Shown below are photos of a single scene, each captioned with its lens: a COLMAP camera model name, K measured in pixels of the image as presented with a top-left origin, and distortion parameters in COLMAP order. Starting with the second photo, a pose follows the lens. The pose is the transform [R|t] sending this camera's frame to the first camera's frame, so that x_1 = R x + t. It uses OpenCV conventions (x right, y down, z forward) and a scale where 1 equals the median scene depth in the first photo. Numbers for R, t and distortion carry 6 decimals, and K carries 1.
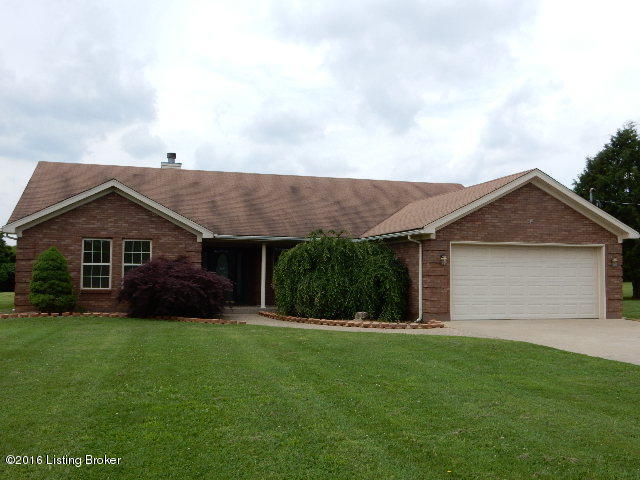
lens RADIAL K [[659.7, 0, 319.6], [0, 659.7, 241.9], [0, 0, 1]] dist [0.030509, 0.000000]
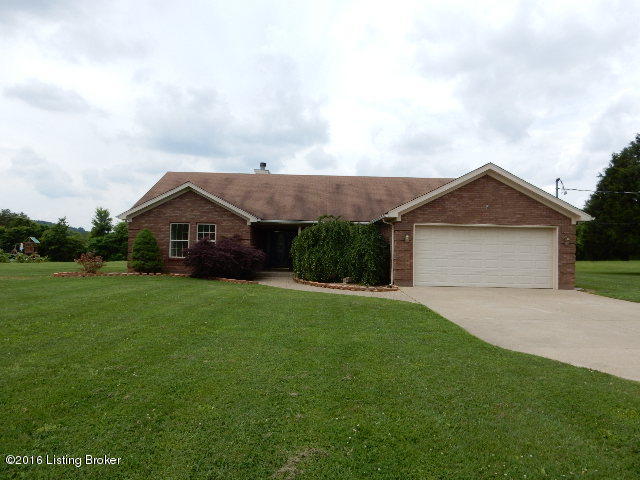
lens RADIAL K [[477.6, 0, 320.0], [0, 477.6, 242.4], [0, 0, 1]] dist [0.018899, -0.005752]
pose [[0.963807, 0.006232, -0.266530, 0.239319], [0.001569, 0.999577, 0.029047, 0.007823], [0.266598, -0.028414, 0.963389, 0.069537]]
